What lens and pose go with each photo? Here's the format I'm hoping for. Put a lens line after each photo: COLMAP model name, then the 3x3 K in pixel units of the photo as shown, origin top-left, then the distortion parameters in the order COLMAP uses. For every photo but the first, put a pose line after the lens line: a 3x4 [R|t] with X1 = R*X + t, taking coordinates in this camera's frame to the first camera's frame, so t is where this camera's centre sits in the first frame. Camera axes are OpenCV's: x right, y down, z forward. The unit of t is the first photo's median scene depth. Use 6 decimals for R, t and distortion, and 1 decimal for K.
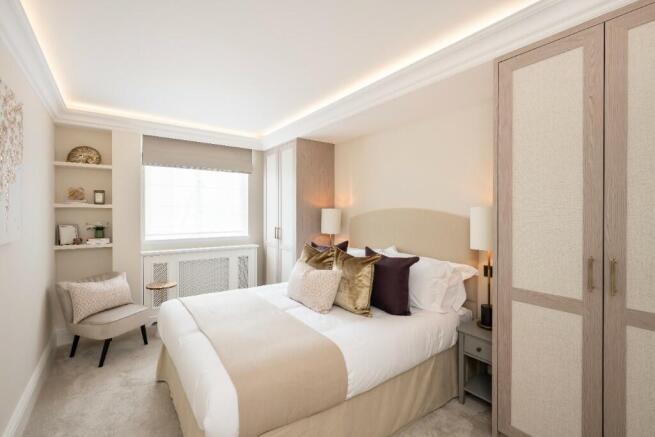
lens RADIAL K [[295.3, 0, 327.5], [0, 295.3, 218.5], [0, 0, 1]] dist [0.001384, 0.000163]
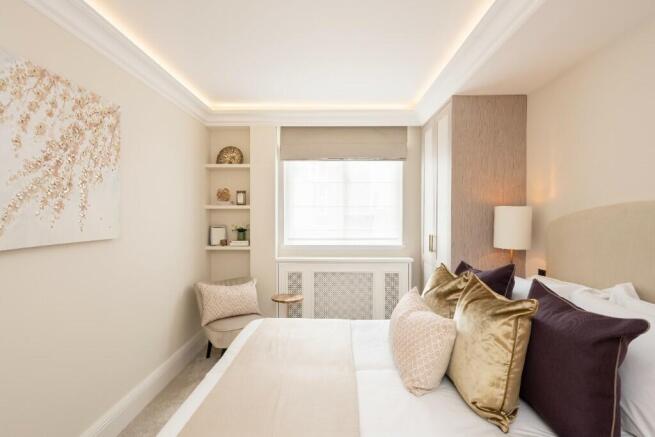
lens RADIAL K [[362.7, 0, 327.5], [0, 362.7, 218.5], [0, 0, 1]] dist [-0.001366, -0.000117]
pose [[0.794487, 0.004171, -0.607267, 0.171399], [-0.010751, 0.999916, -0.007197, 0.000922], [0.607186, 0.012246, 0.794466, 0.231368]]
